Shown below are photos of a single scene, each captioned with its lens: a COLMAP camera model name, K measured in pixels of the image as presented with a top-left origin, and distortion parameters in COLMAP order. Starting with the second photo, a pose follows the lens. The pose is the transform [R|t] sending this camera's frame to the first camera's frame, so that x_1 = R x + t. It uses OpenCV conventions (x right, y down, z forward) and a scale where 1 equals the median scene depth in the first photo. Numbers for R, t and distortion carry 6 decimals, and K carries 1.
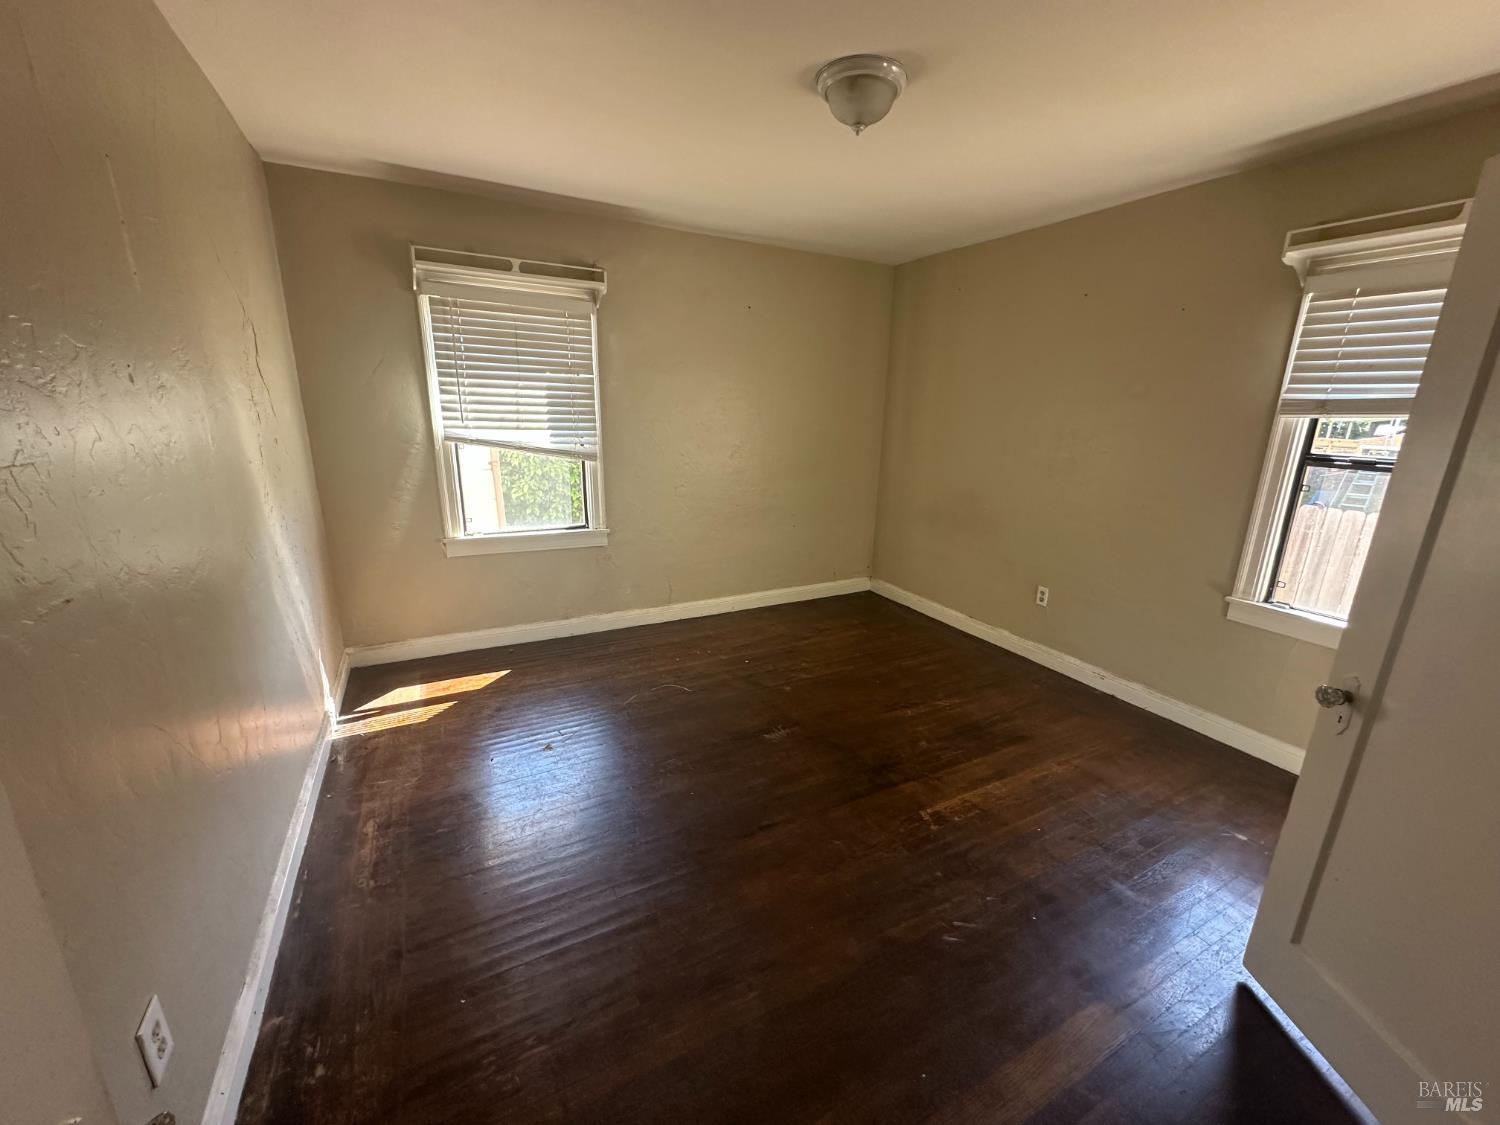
lens RADIAL K [[601.7, 0, 750.0], [0, 601.7, 562.5], [0, 0, 1]] dist [-0.010370, 0.003143]
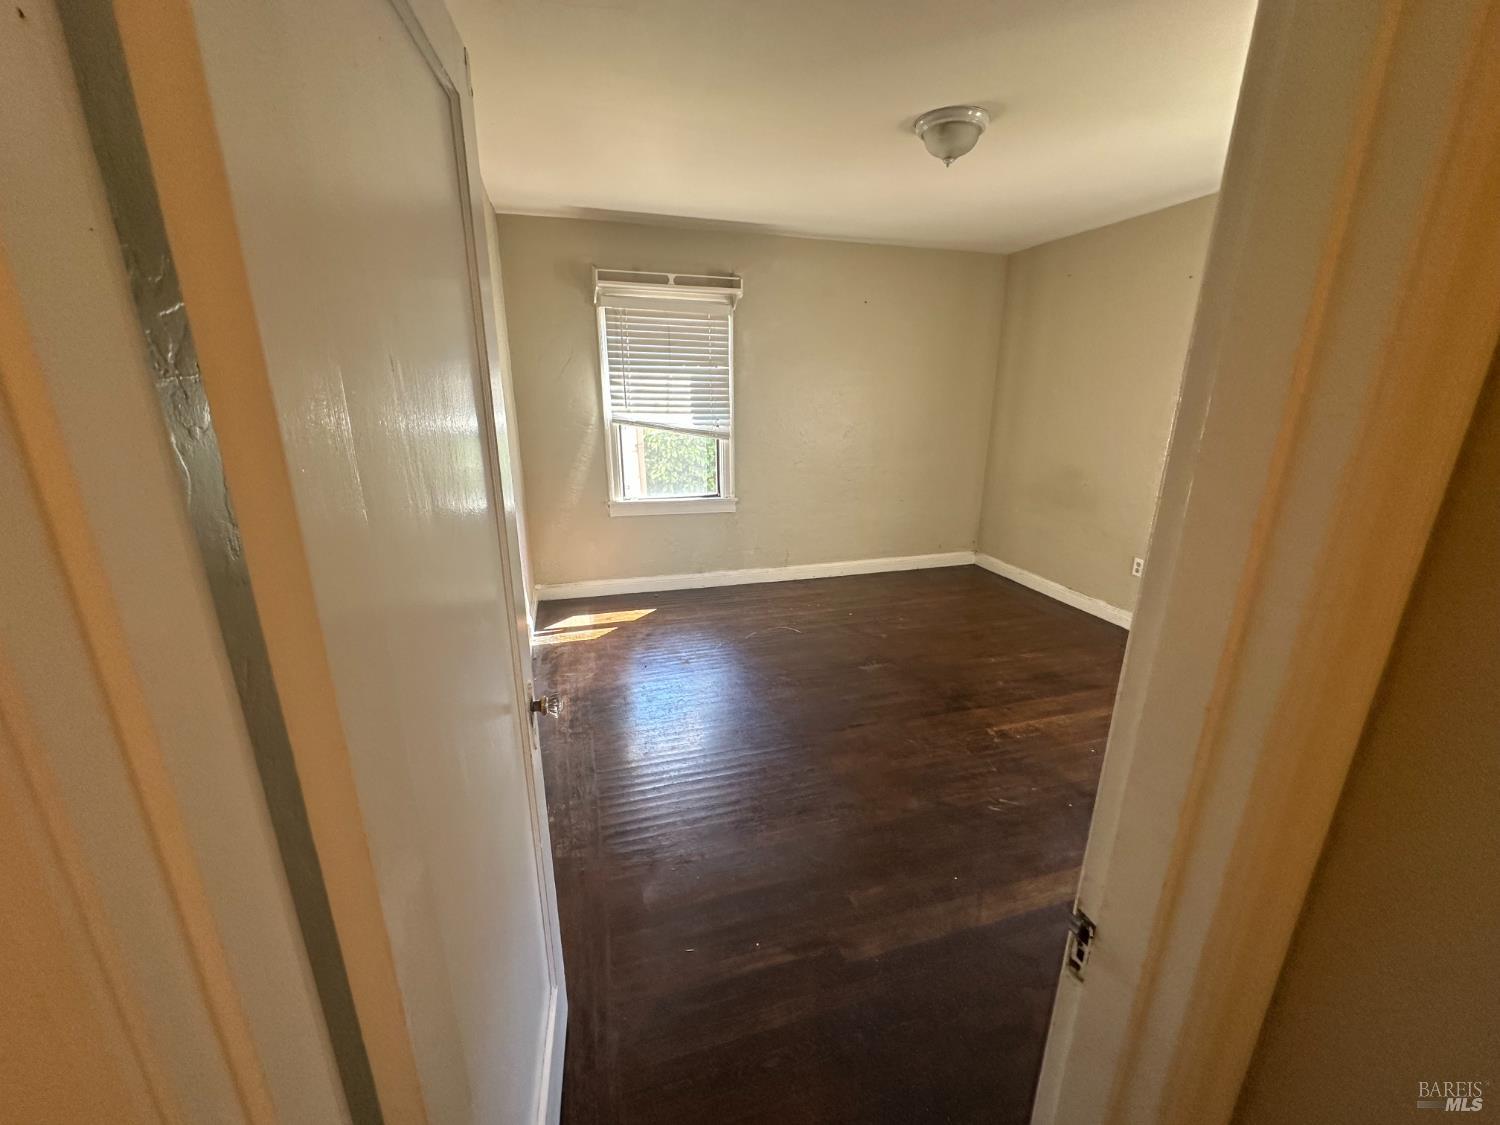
lens RADIAL K [[601.7, 0, 750.0], [0, 601.7, 562.5], [0, 0, 1]] dist [-0.010370, 0.003143]
pose [[0.979746, 0.036903, -0.196815, 0.032438], [-0.033265, 0.999210, 0.021758, 0.054290], [0.197462, -0.014771, 0.980199, -0.185508]]
